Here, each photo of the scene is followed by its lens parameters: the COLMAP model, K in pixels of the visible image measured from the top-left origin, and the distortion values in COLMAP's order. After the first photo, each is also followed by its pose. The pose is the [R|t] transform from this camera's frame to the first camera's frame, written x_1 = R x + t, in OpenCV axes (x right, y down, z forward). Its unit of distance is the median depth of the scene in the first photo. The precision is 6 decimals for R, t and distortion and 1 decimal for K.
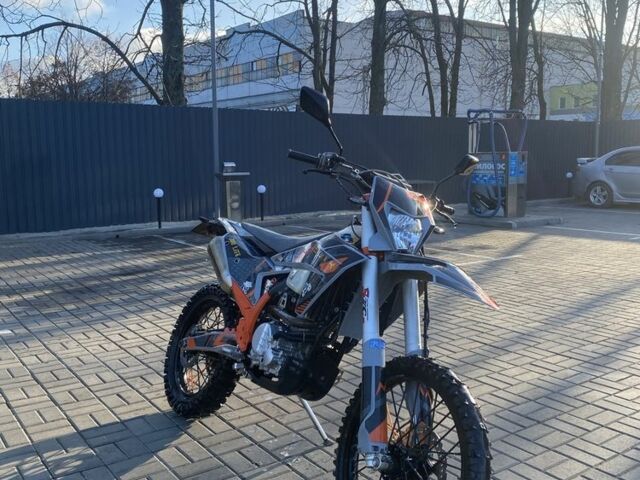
lens RADIAL K [[657.0, 0, 320.0], [0, 657.0, 240.0], [0, 0, 1]] dist [0.014651, -0.004141]
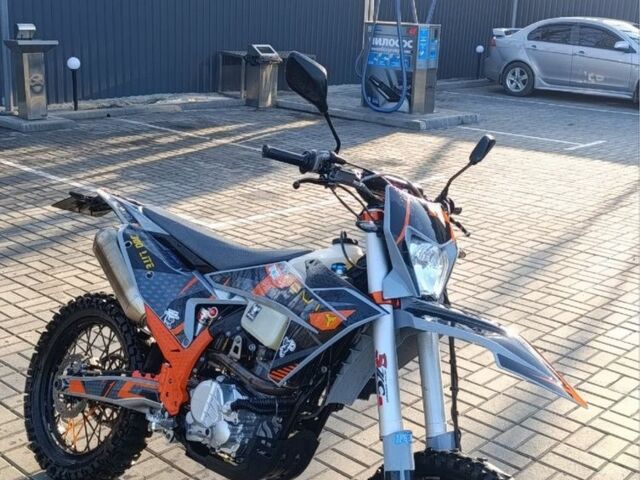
lens RADIAL K [[870.0, 0, 320.6], [0, 870.0, 265.6], [0, 0, 1]] dist [0.010720, -0.027084]
pose [[0.975799, -0.019601, 0.217789, -0.135042], [-0.020223, 0.983616, 0.179138, -0.128797], [-0.217732, -0.179208, 0.959415, 0.090364]]
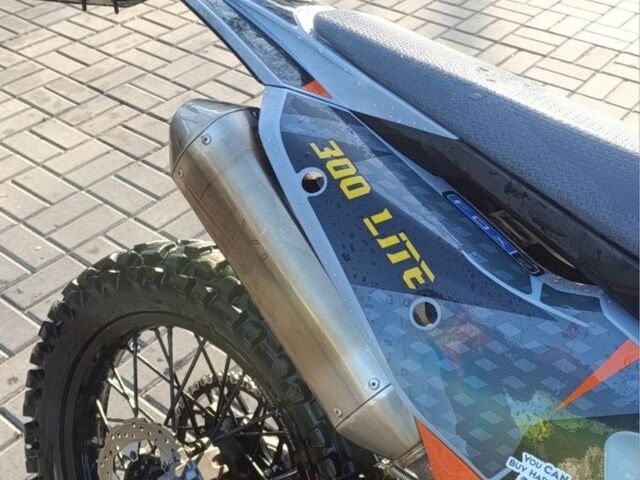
lens RADIAL K [[870.0, 0, 320.6], [0, 870.0, 265.6], [0, 0, 1]] dist [0.010720, -0.027084]
pose [[0.963973, -0.164299, 0.209195, -0.183690], [0.032416, 0.853141, 0.520672, -0.098850], [-0.264019, -0.495133, 0.827730, 0.728118]]
